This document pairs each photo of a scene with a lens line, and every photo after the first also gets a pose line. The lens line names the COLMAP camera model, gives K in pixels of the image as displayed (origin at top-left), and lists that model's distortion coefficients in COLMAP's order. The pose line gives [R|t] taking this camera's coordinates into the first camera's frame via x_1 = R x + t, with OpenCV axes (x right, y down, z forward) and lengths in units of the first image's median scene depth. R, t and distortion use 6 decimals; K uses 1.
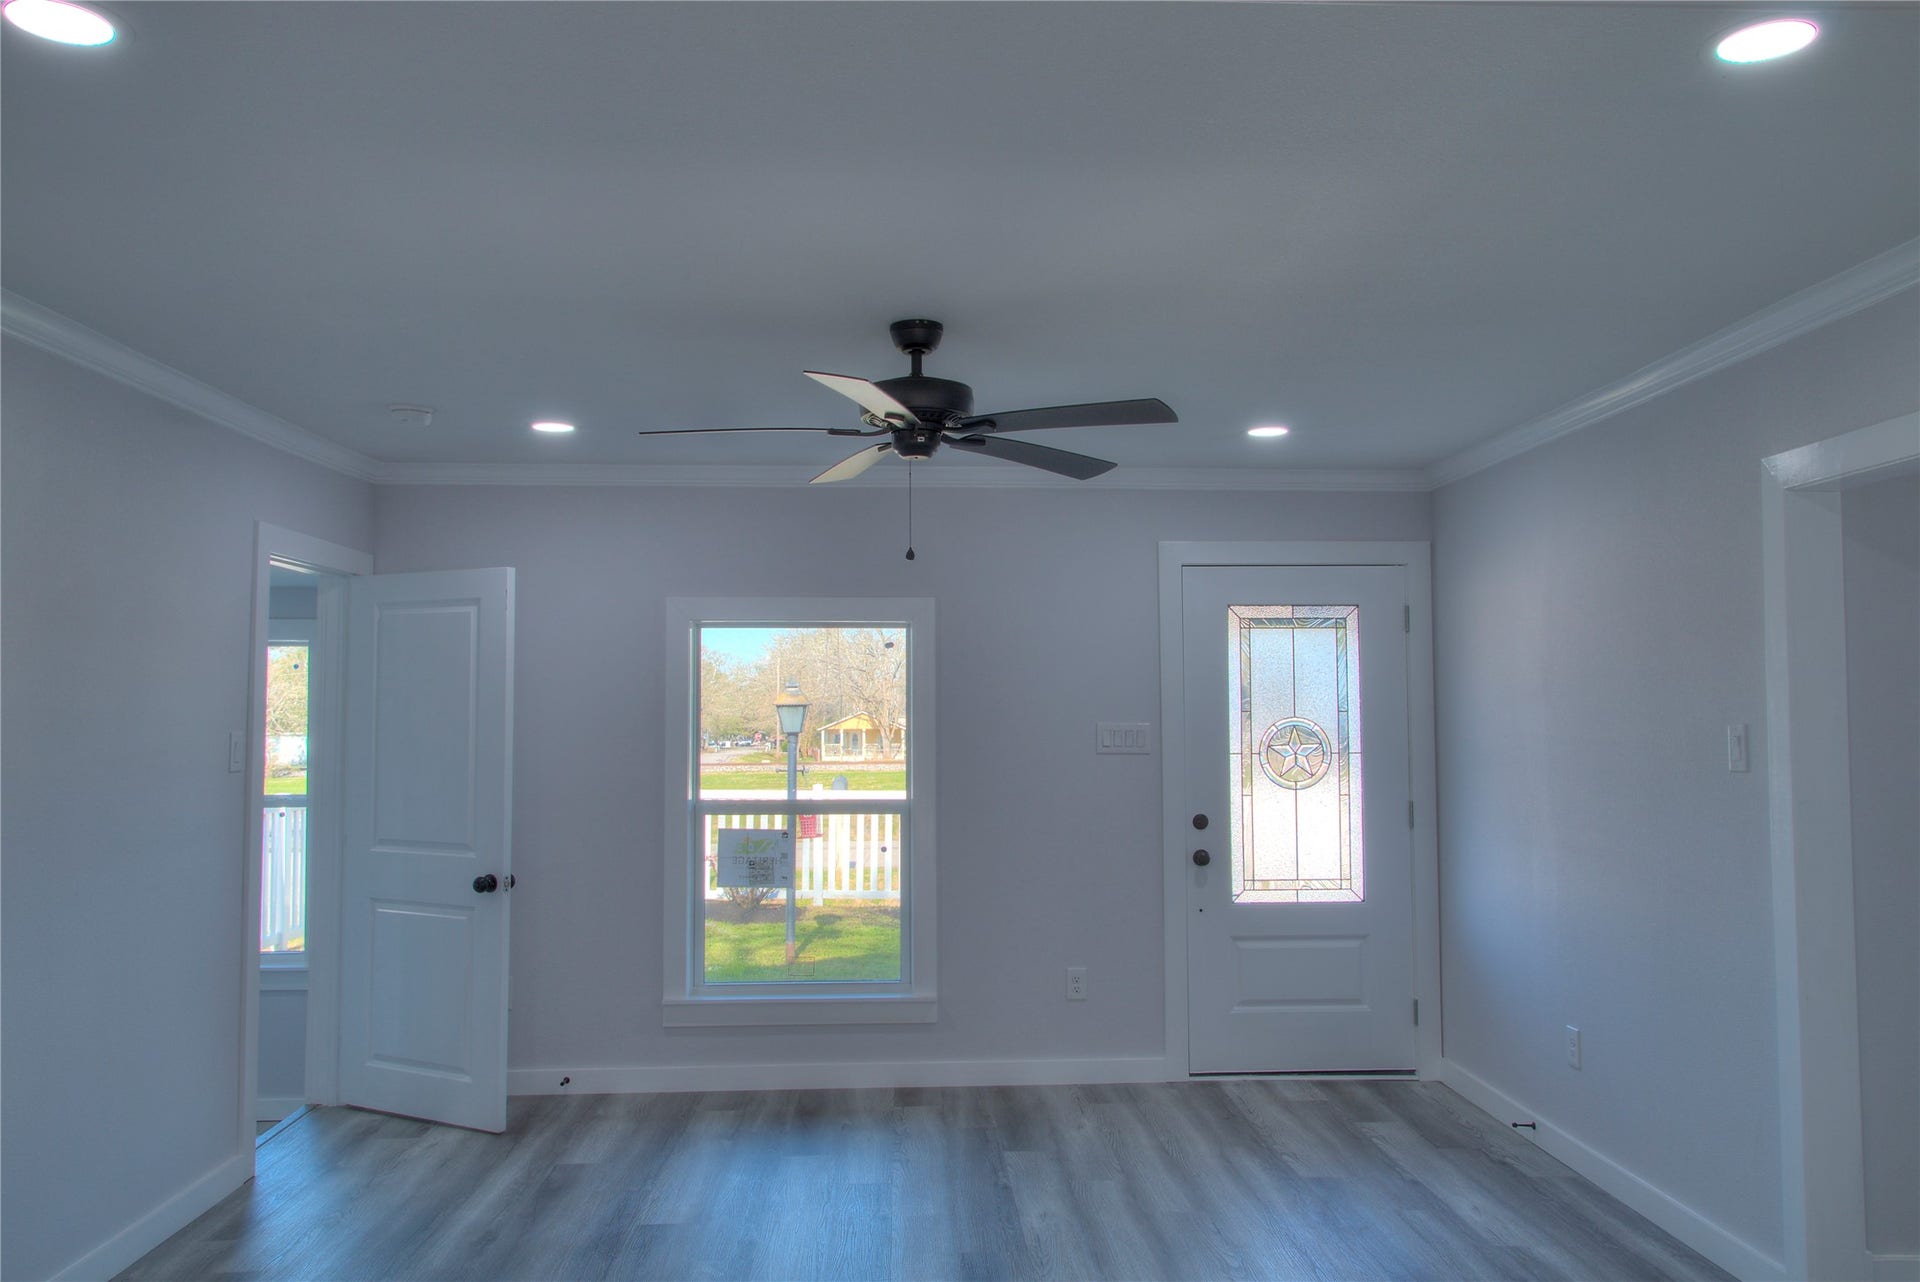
lens RADIAL K [[1430.7, 0, 958.6], [0, 1430.7, 650.1], [0, 0, 1]] dist [0.010418, -0.005578]
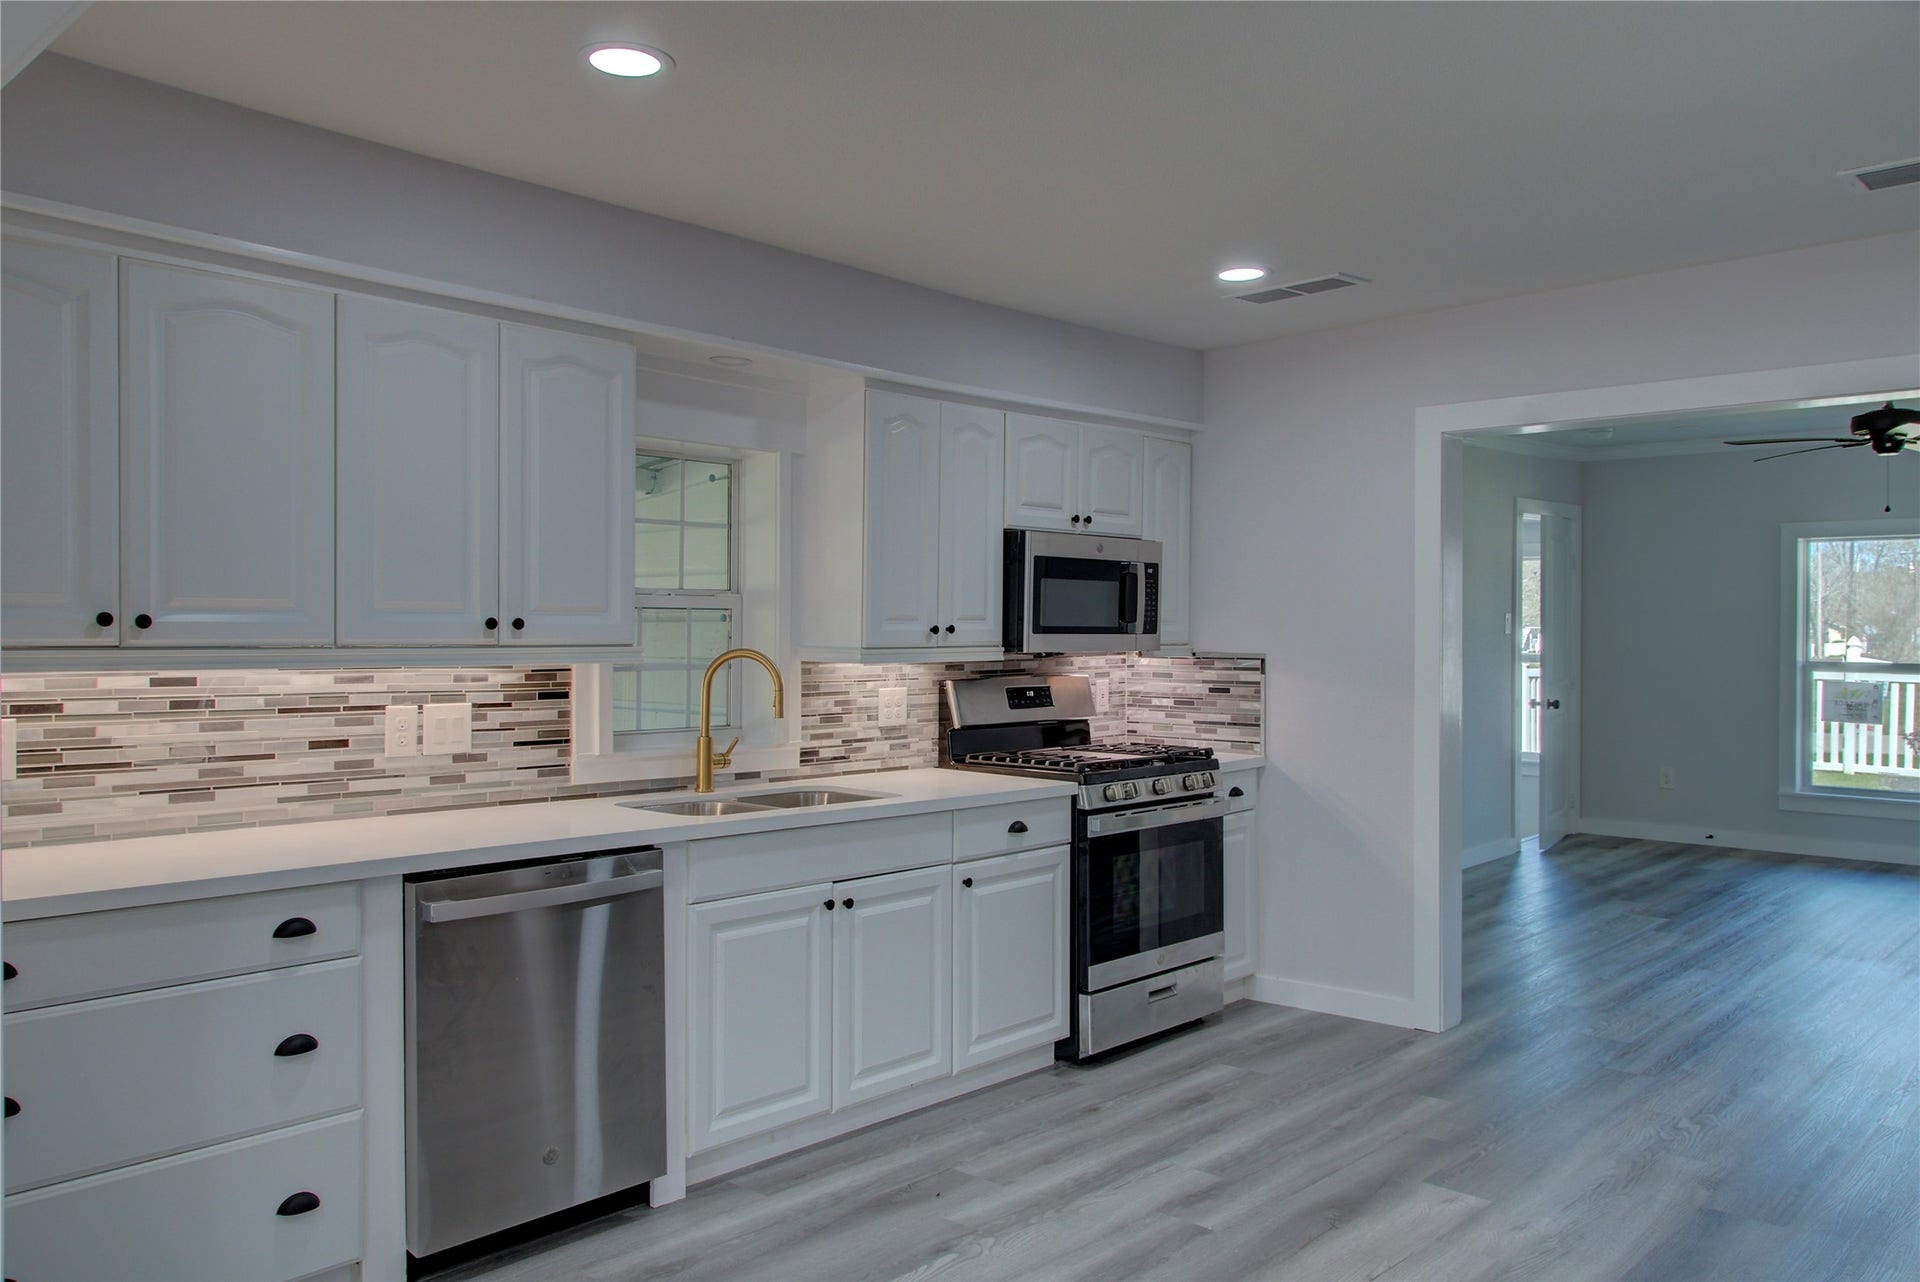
lens RADIAL K [[1430.7, 0, 978.5], [0, 1430.7, 641.9], [0, 0, 1]] dist [0.010418, -0.005578]
pose [[0.702896, 0.013689, -0.711161, 0.266617], [0.035441, 0.997899, 0.054237, -0.023858], [0.710409, -0.063327, 0.700934, -0.629137]]
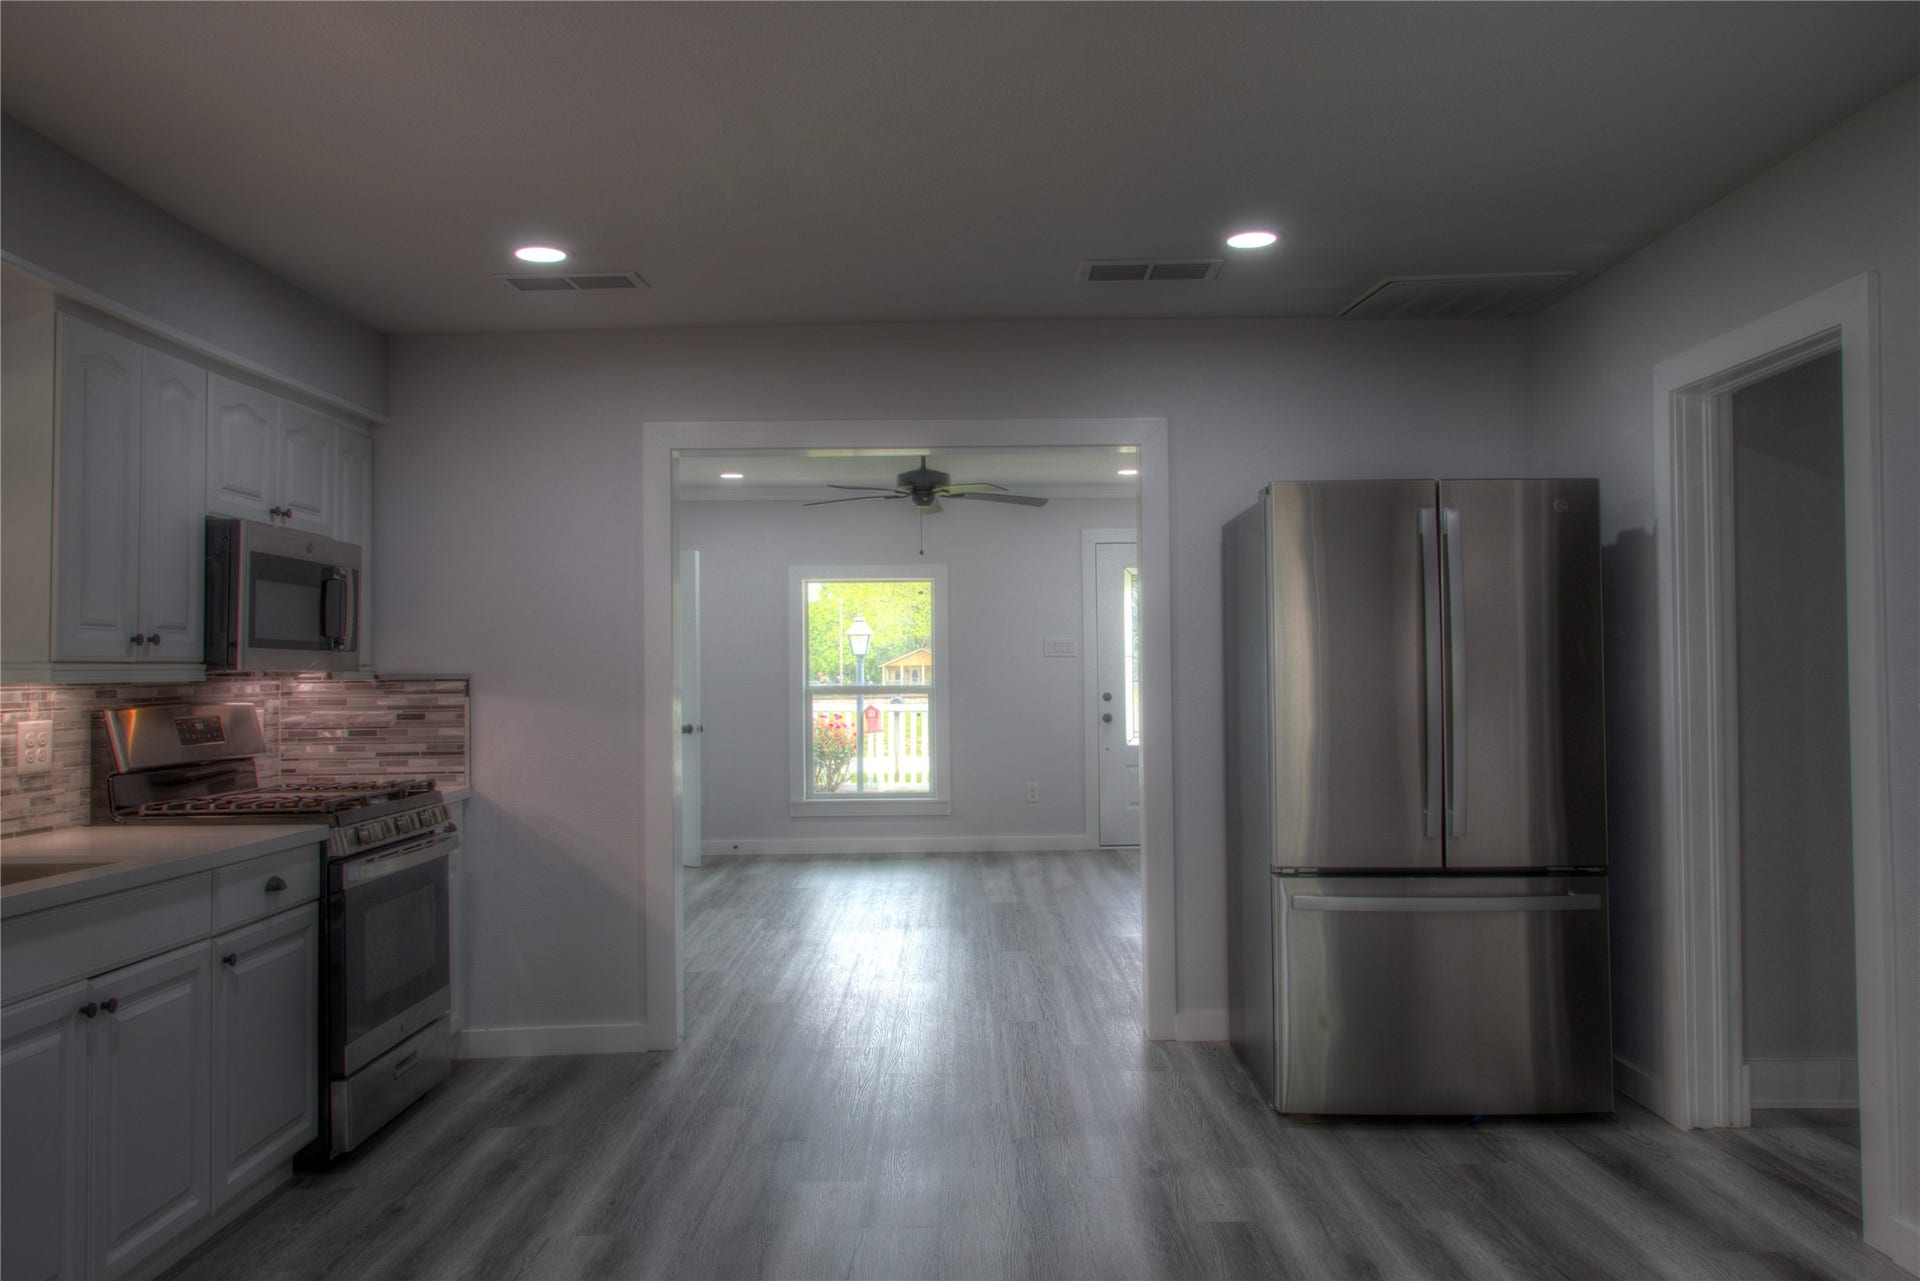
lens RADIAL K [[1430.7, 0, 966.2], [0, 1430.7, 639.8], [0, 0, 1]] dist [0.010418, -0.005578]
pose [[0.999279, -0.007129, -0.037295, 0.067360], [0.008447, 0.999341, 0.035306, -0.007440], [0.037019, -0.035595, 0.998680, -0.681439]]
